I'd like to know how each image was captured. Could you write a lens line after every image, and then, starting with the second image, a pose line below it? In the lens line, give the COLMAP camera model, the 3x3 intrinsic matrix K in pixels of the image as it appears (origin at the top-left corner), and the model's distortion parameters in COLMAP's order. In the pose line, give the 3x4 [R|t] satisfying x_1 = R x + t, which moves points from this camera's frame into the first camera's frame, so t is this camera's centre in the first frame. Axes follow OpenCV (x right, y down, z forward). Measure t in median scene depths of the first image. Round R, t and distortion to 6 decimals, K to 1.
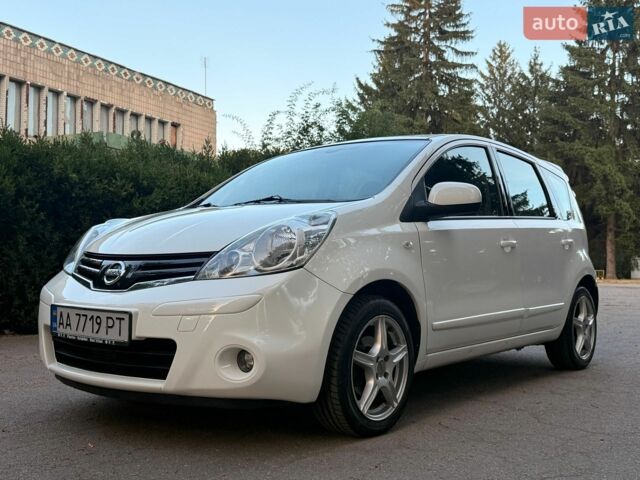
lens RADIAL K [[710.0, 0, 320.0], [0, 710.0, 240.0], [0, 0, 1]] dist [0.200718, -0.478253]
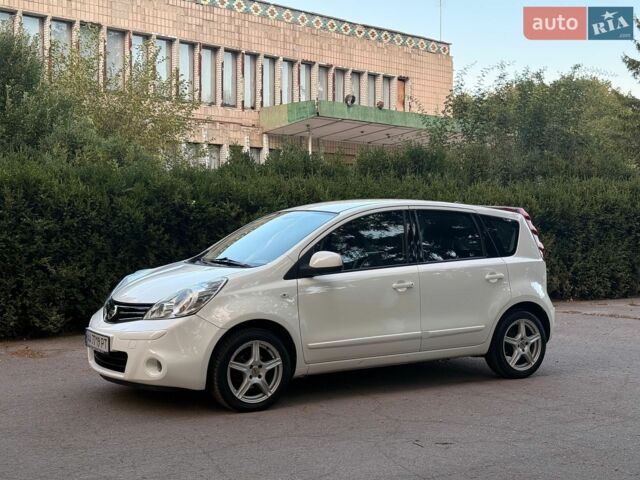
lens RADIAL K [[891.9, 0, 320.0], [0, 891.9, 240.0], [0, 0, 1]] dist [0.146408, -0.143615]
pose [[0.939894, -0.002121, -0.341461, 0.854728], [0.019619, 0.998664, 0.047799, -0.204806], [0.340903, -0.051625, 0.938680, -0.809951]]
